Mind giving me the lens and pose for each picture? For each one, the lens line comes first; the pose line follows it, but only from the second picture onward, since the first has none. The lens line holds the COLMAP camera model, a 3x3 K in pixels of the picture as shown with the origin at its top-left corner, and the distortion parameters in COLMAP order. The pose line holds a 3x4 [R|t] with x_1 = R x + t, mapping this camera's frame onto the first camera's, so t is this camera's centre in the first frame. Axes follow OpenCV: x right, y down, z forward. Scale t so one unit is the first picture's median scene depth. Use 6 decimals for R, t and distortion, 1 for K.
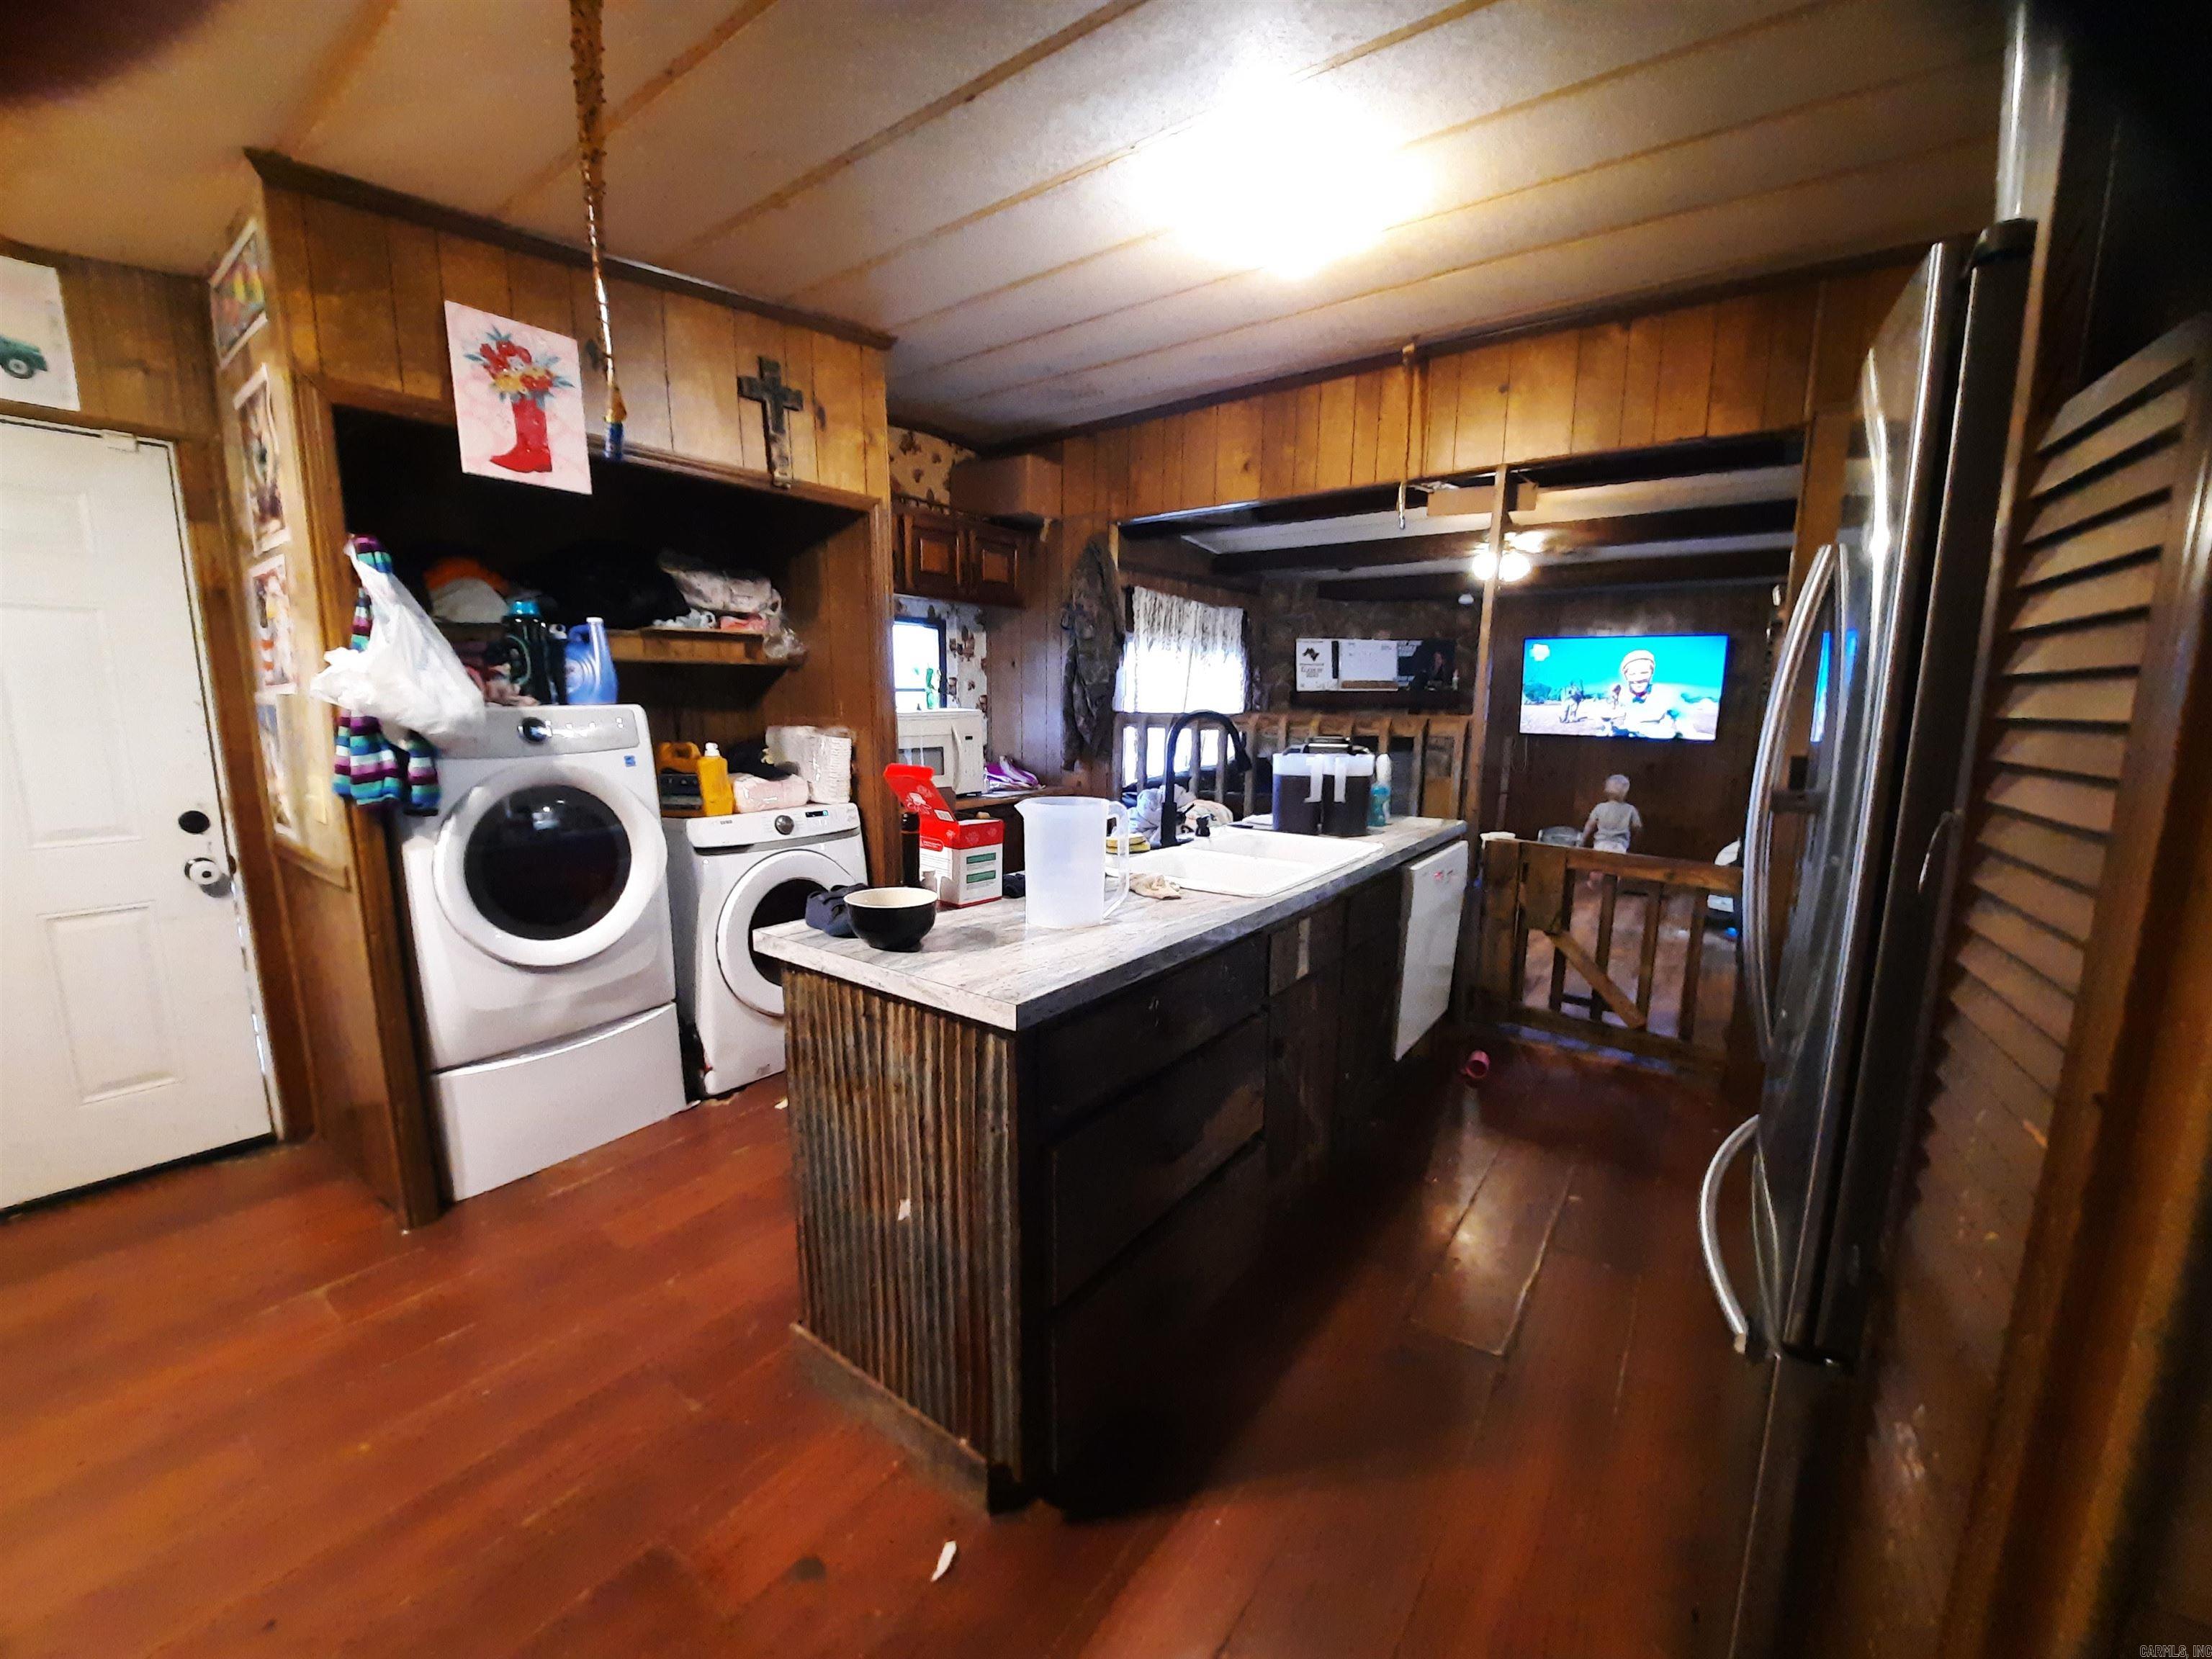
lens RADIAL K [[881.7, 0, 1106.5], [0, 881.7, 849.0], [0, 0, 1]] dist [-0.019452, 0.001076]
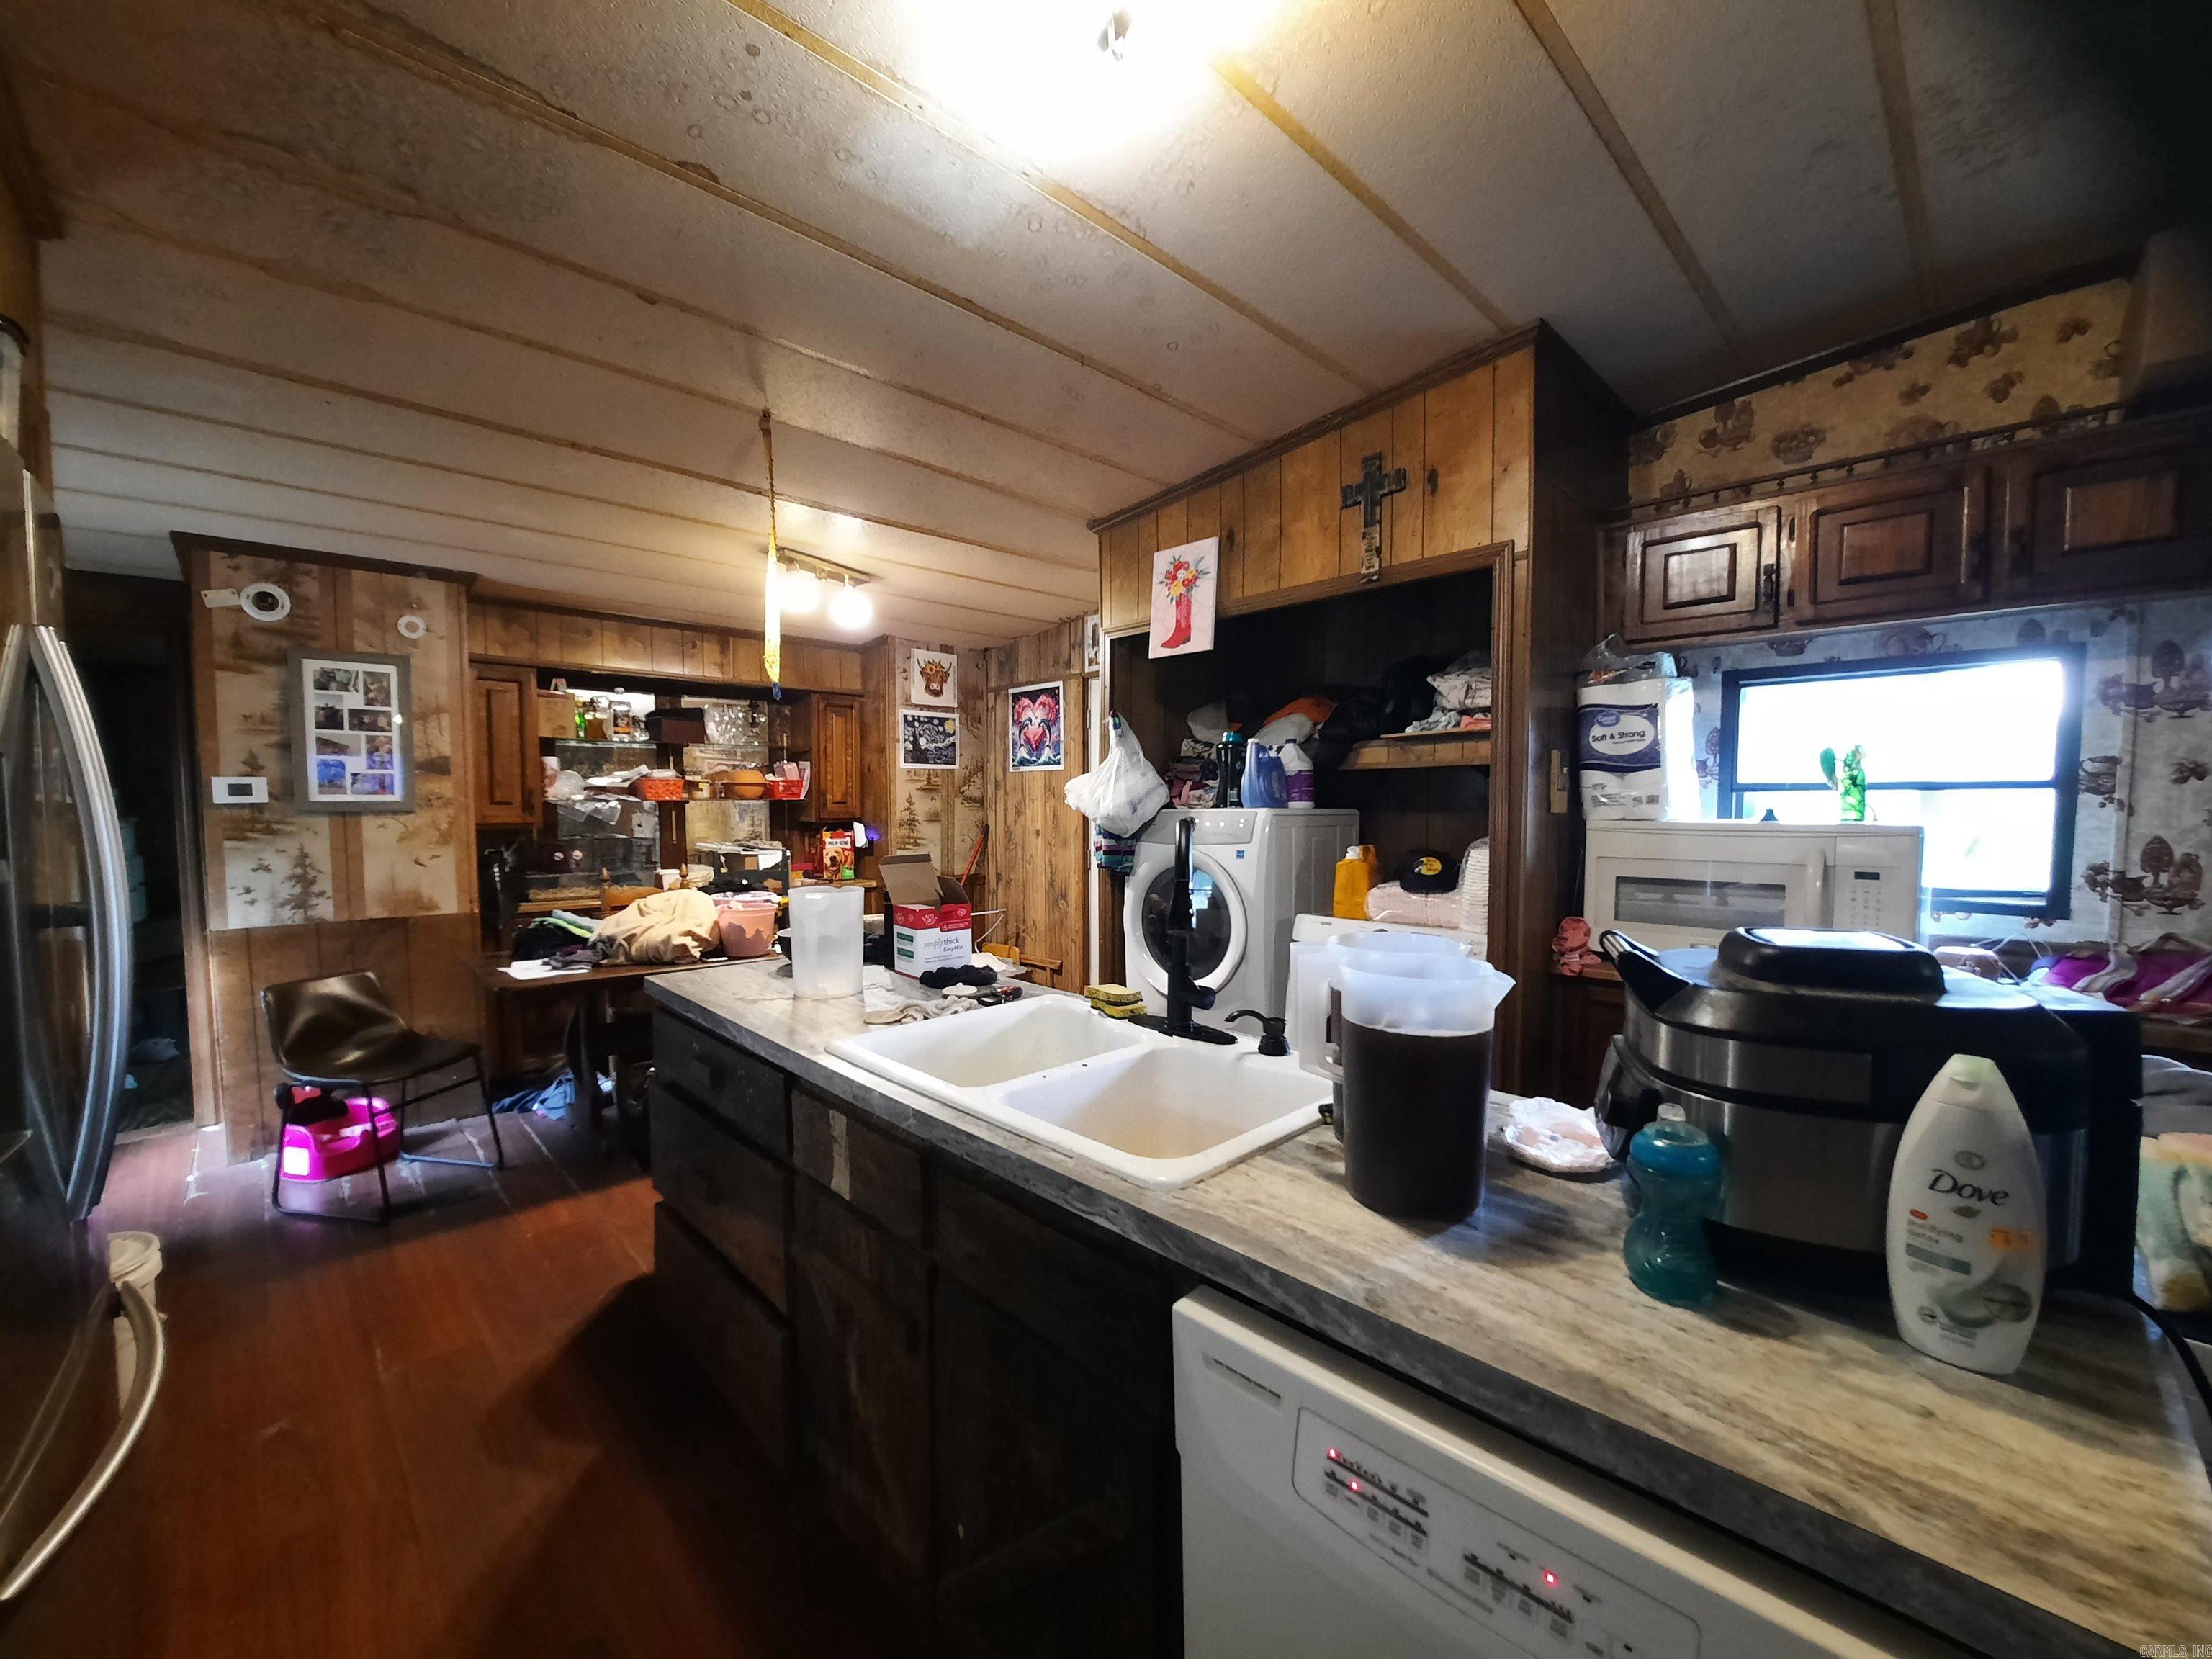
lens RADIAL K [[881.7, 0, 1108.0], [0, 881.7, 852.1], [0, 0, 1]] dist [-0.019452, 0.001076]
pose [[-0.155209, 0.047107, -0.986758, 0.662924], [-0.158753, 0.984691, 0.071979, -0.157752], [0.975042, 0.167823, -0.145354, 0.971162]]
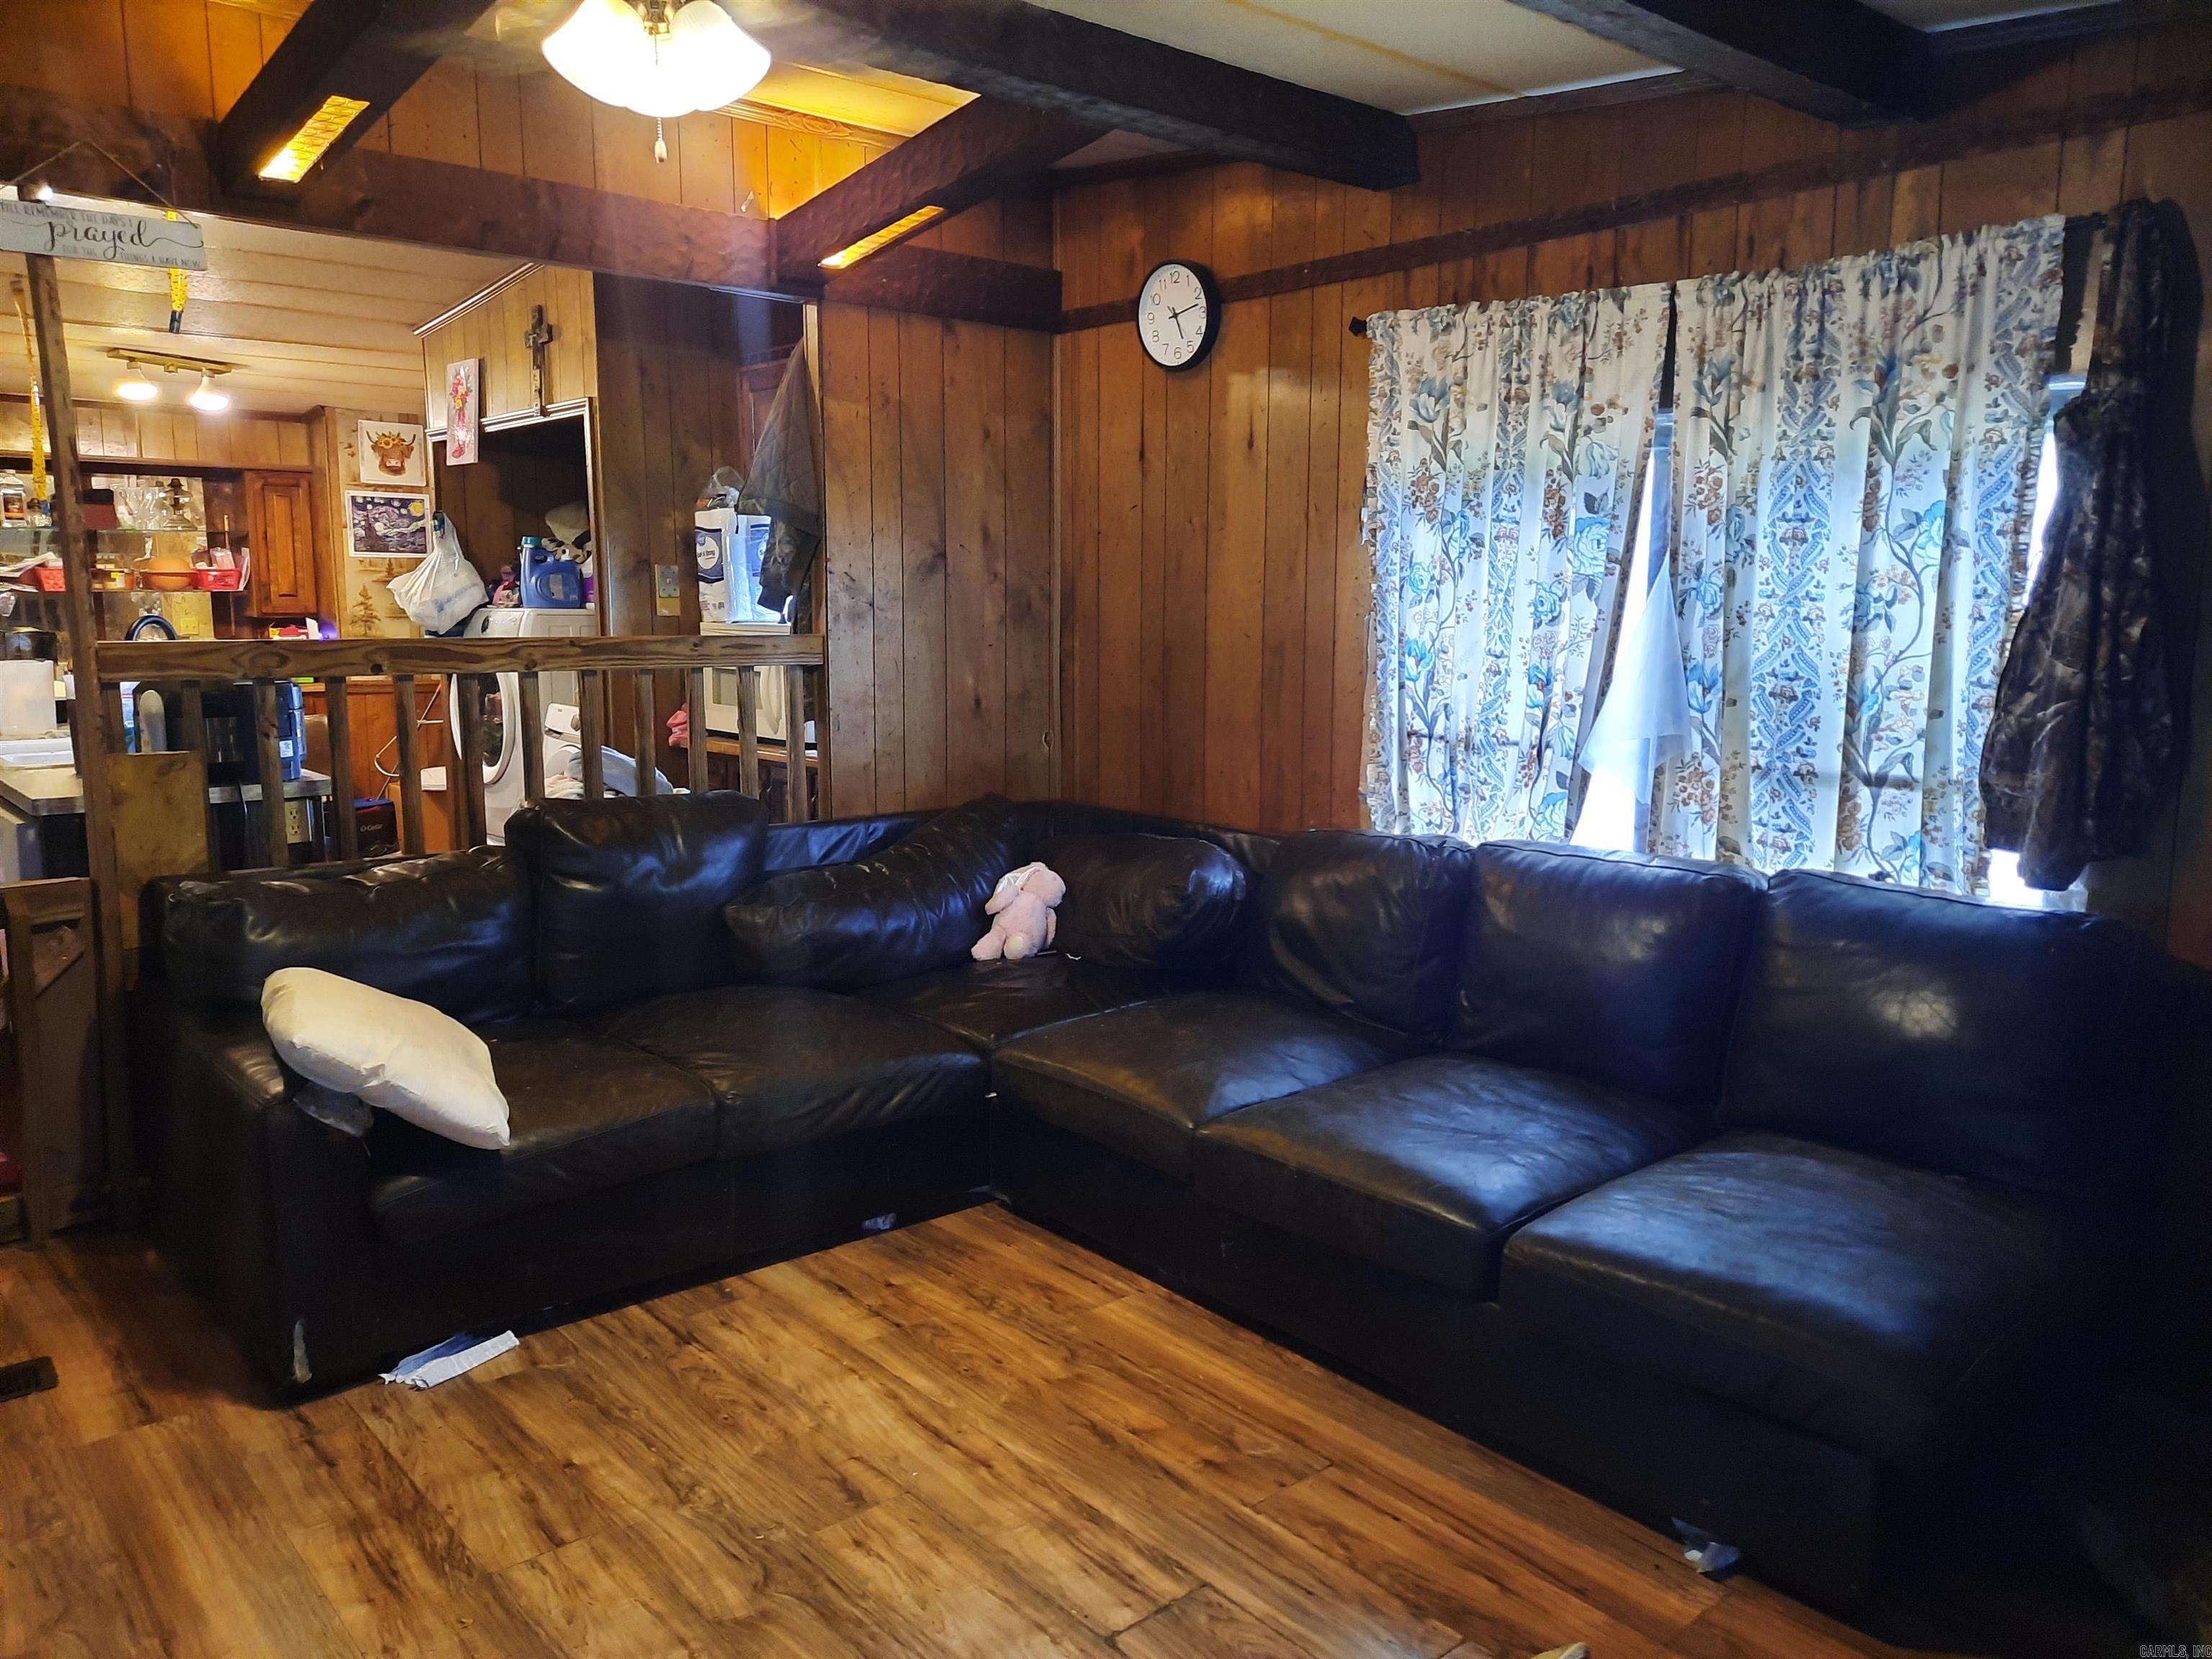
lens RADIAL K [[1618.3, 0, 1200.0], [0, 1618.3, 847.2], [0, 0, 1]] dist [0.054460, -0.051191]
pose [[-0.180635, 0.145044, -0.972797, 1.681926], [-0.166172, 0.970348, 0.175535, -0.405350], [0.969411, 0.193360, -0.151177, 2.364187]]
